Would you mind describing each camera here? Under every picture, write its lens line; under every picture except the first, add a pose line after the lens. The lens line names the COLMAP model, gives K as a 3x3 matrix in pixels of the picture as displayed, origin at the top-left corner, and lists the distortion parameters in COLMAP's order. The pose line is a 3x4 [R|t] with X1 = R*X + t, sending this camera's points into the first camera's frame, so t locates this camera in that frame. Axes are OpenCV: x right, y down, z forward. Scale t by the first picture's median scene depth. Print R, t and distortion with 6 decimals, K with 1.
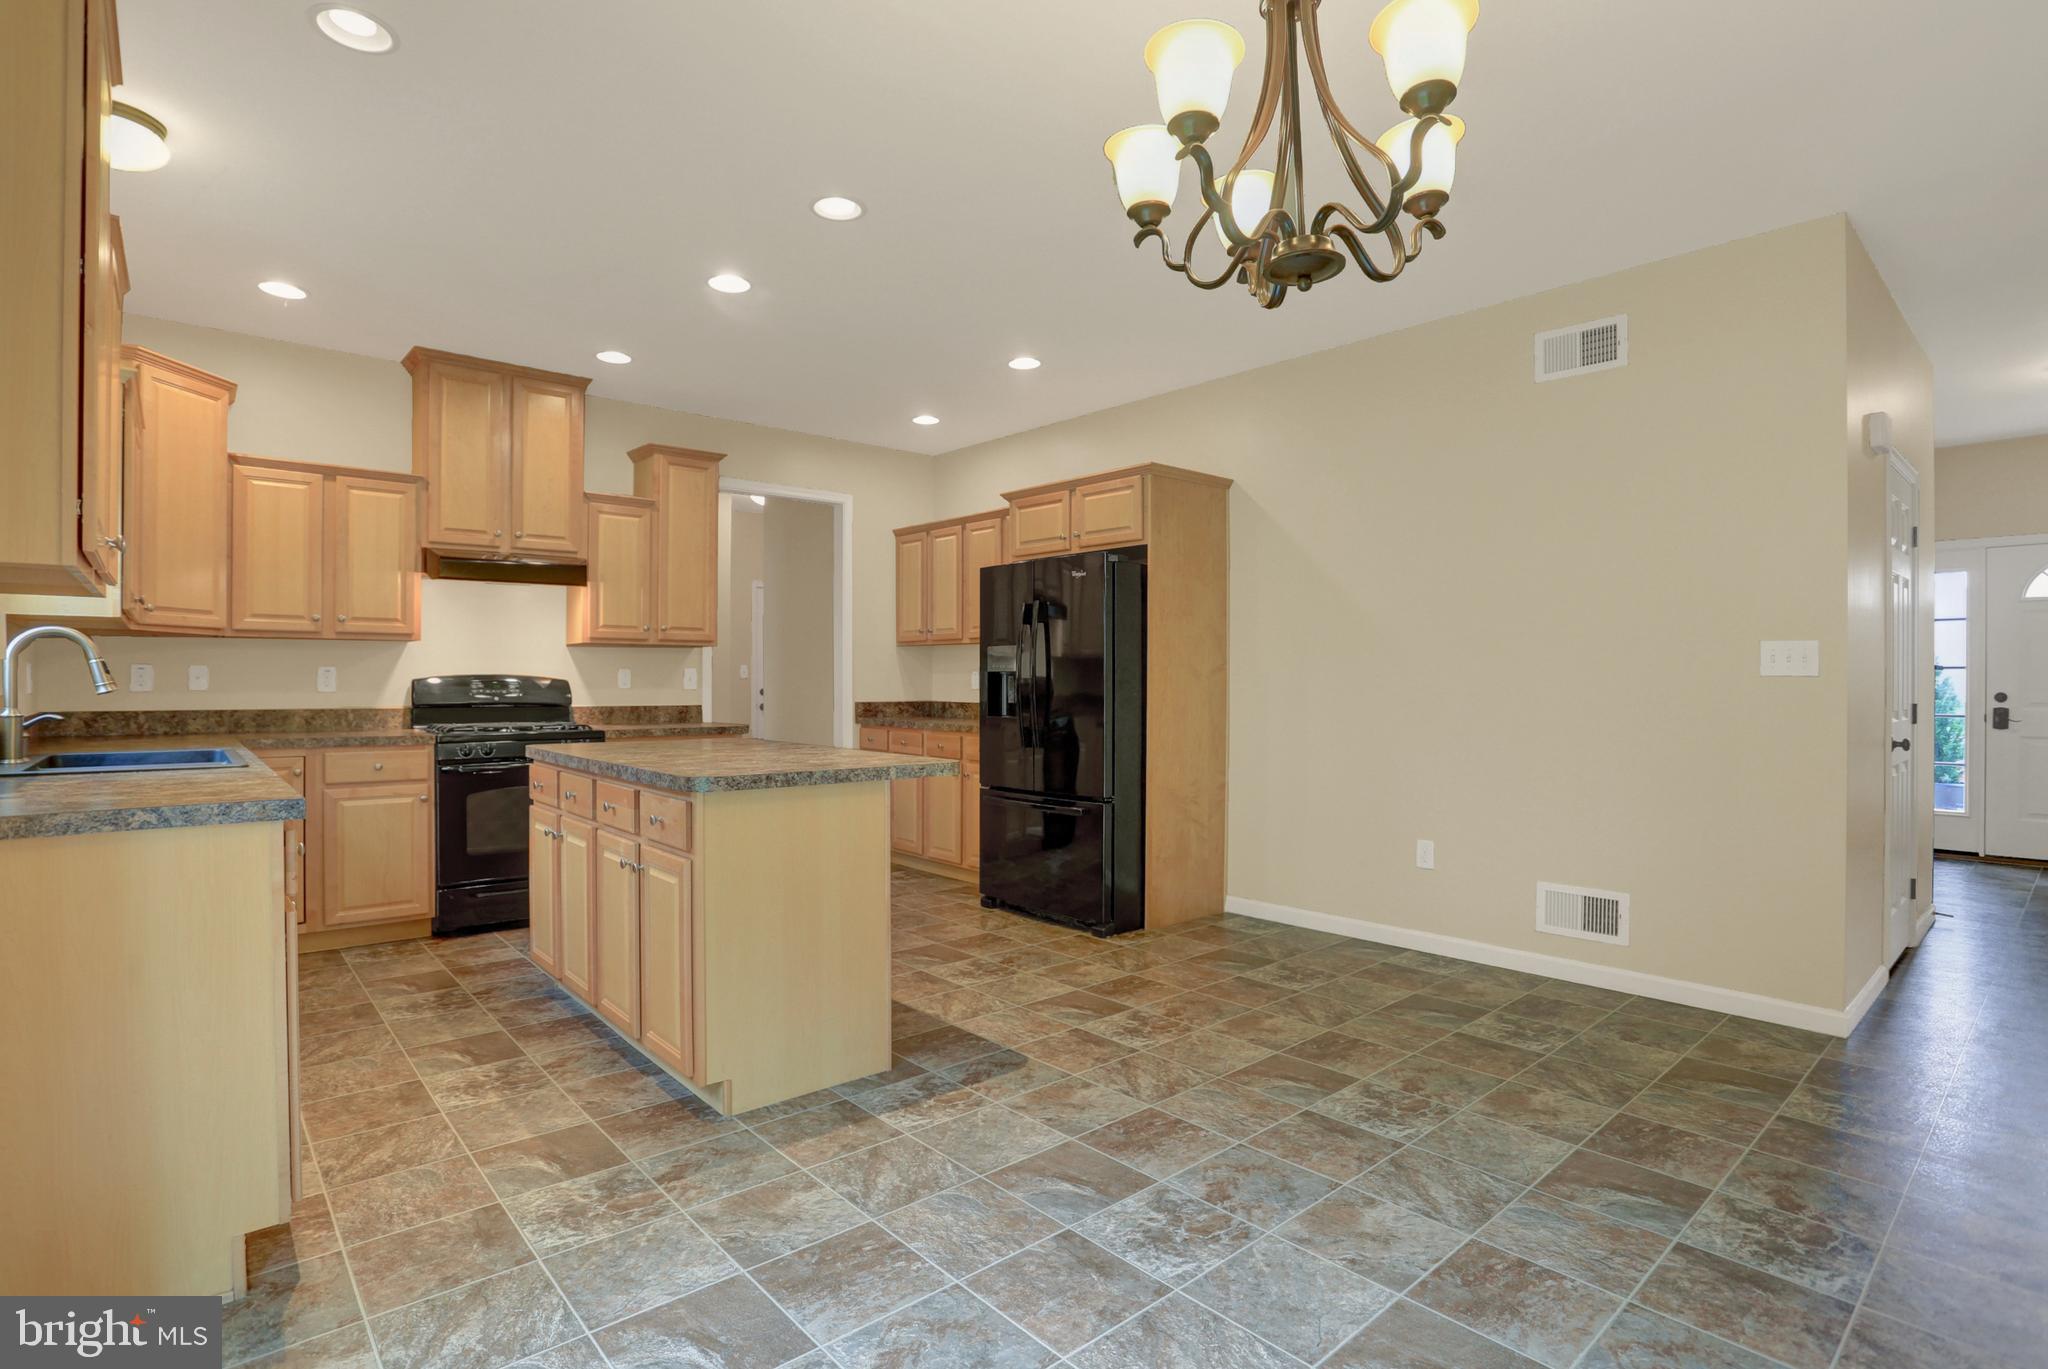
lens RADIAL K [[1011.5, 0, 1015.4], [0, 1011.5, 692.8], [0, 0, 1]] dist [-0.039643, 0.008469]
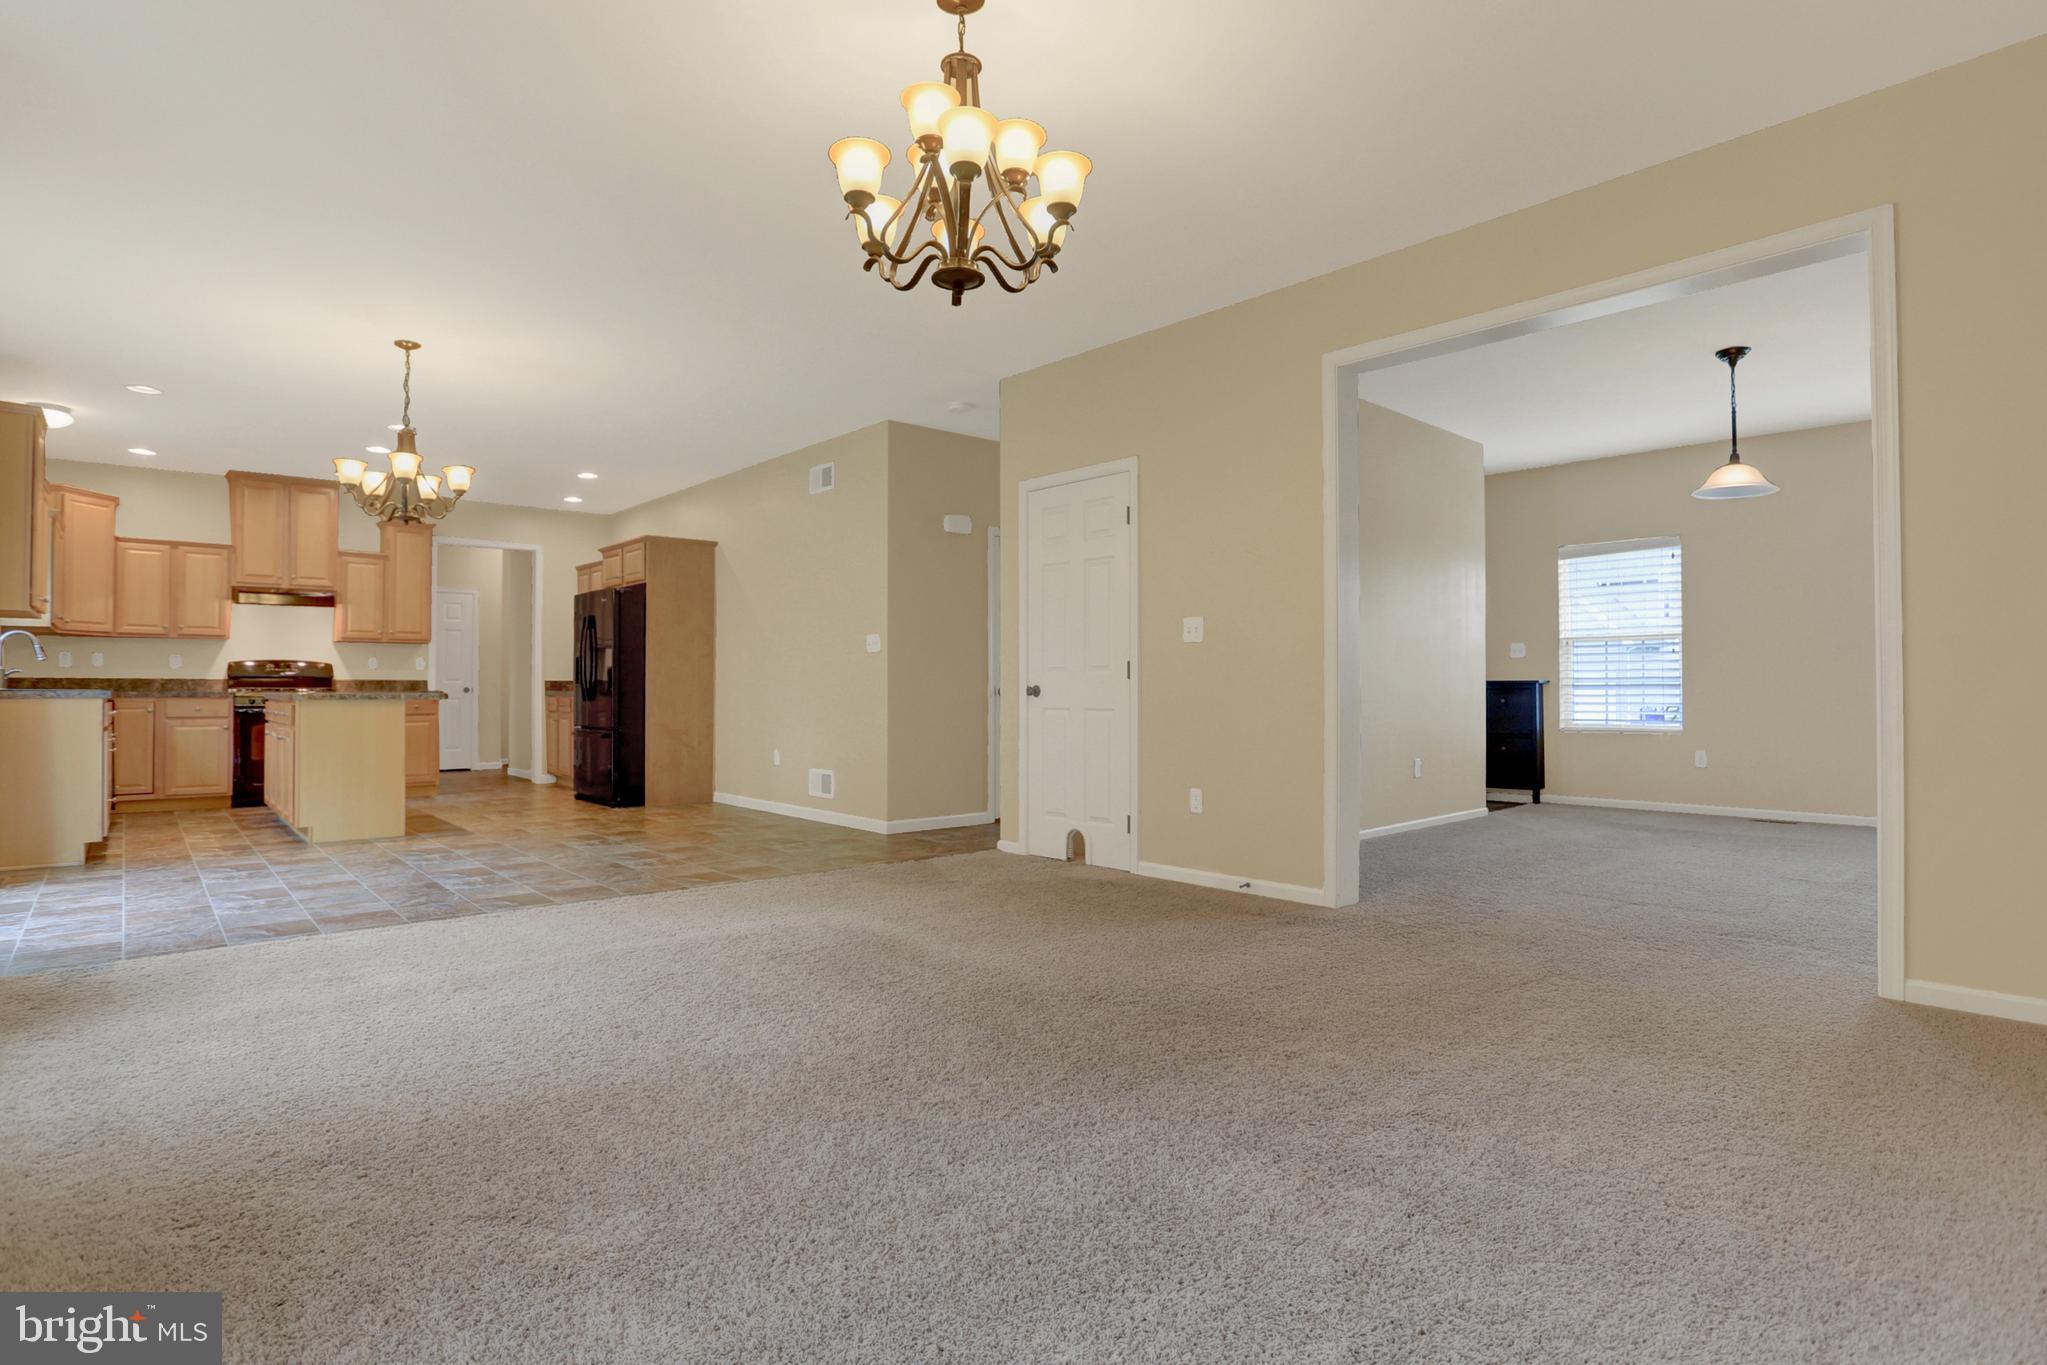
lens RADIAL K [[1011.0, 0, 1014.0], [0, 1011.0, 681.3], [0, 0, 1]] dist [-0.039643, 0.008469]
pose [[0.999701, -0.002847, 0.024275, 0.737686], [0.003251, 0.999857, -0.016610, 0.054896], [-0.024224, 0.016684, 0.999567, -0.765196]]
